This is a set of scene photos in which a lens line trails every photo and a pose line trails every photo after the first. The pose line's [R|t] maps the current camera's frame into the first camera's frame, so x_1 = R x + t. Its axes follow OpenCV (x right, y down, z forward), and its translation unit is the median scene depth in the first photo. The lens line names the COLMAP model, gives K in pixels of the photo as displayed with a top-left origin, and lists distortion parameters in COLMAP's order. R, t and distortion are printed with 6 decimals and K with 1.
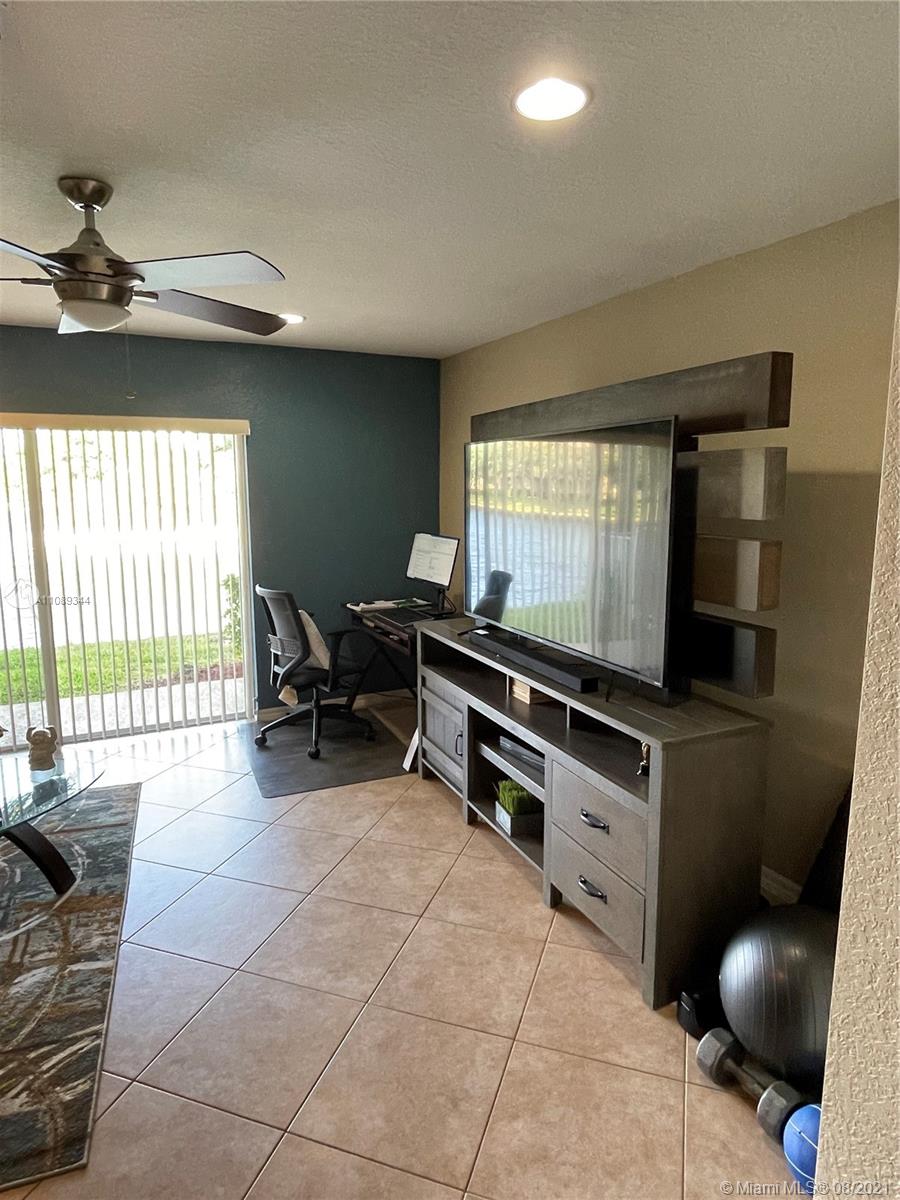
lens RADIAL K [[714.9, 0, 460.6], [0, 714.9, 595.6], [0, 0, 1]] dist [-0.008681, 0.004153]
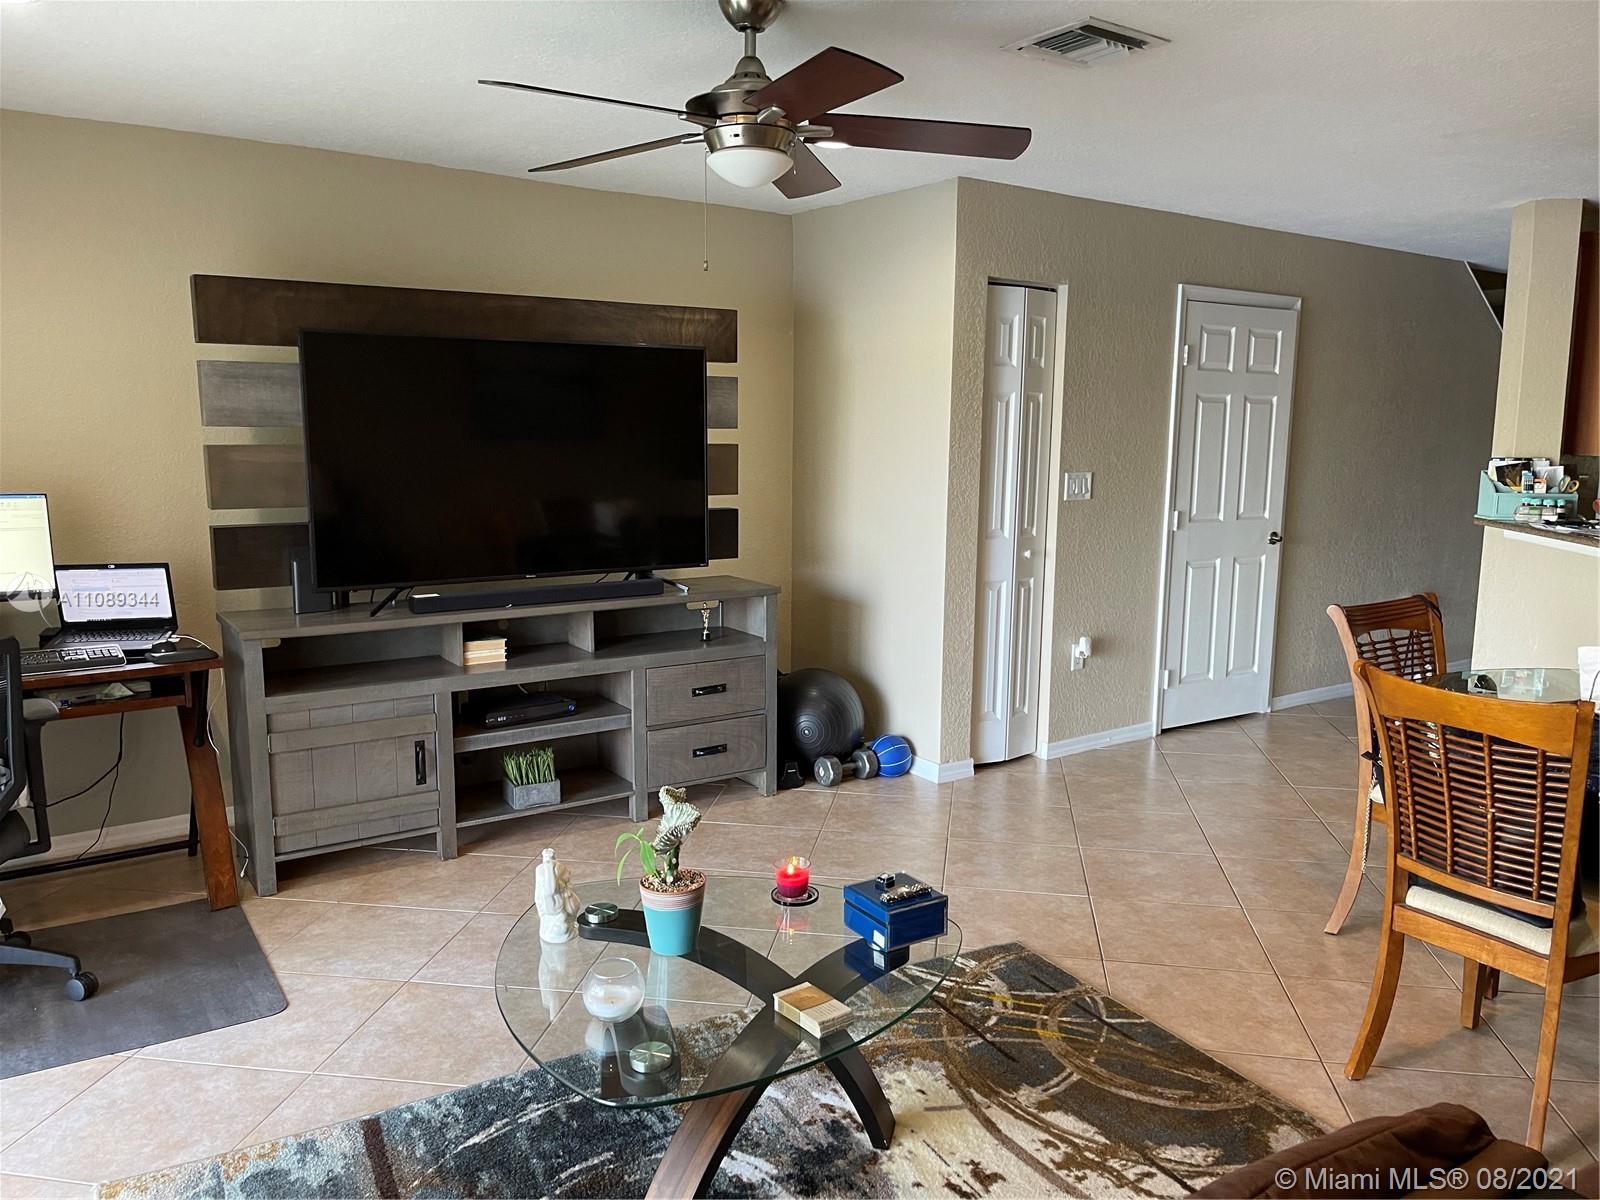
lens RADIAL K [[1215.5, 0, 791.5], [0, 1215.5, 614.0], [0, 0, 1]] dist [0.064121, -0.085891]
pose [[-0.165586, -0.152369, 0.974354, -1.107053], [0.140160, 0.974328, 0.176184, -0.087290], [-0.976185, 0.165739, -0.139979, 0.713383]]
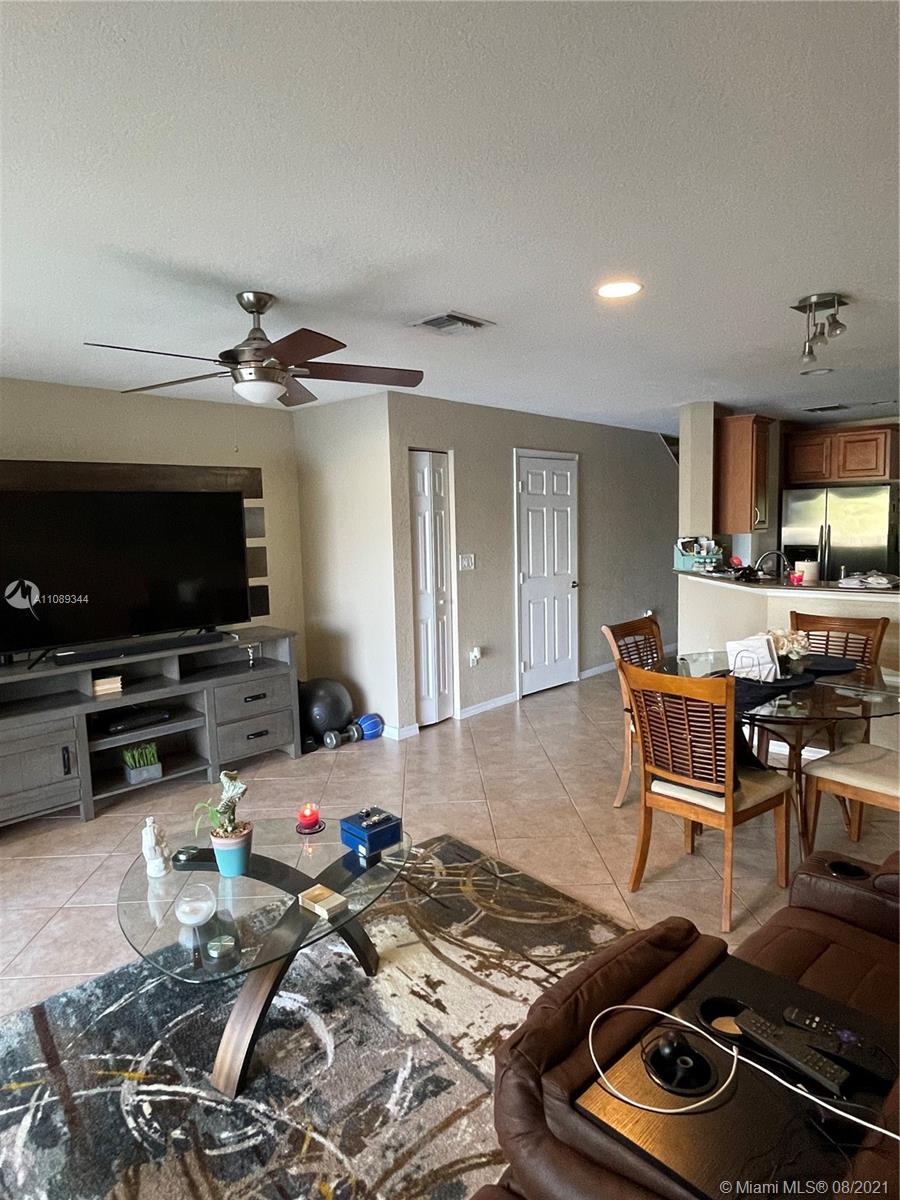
lens RADIAL K [[714.9, 0, 449.9], [0, 714.9, 593.1], [0, 0, 1]] dist [-0.008681, 0.004153]
pose [[-0.358421, -0.086632, 0.929532, -1.104545], [0.166752, 0.973732, 0.155050, -0.105005], [-0.918547, 0.210574, -0.334560, 0.698069]]
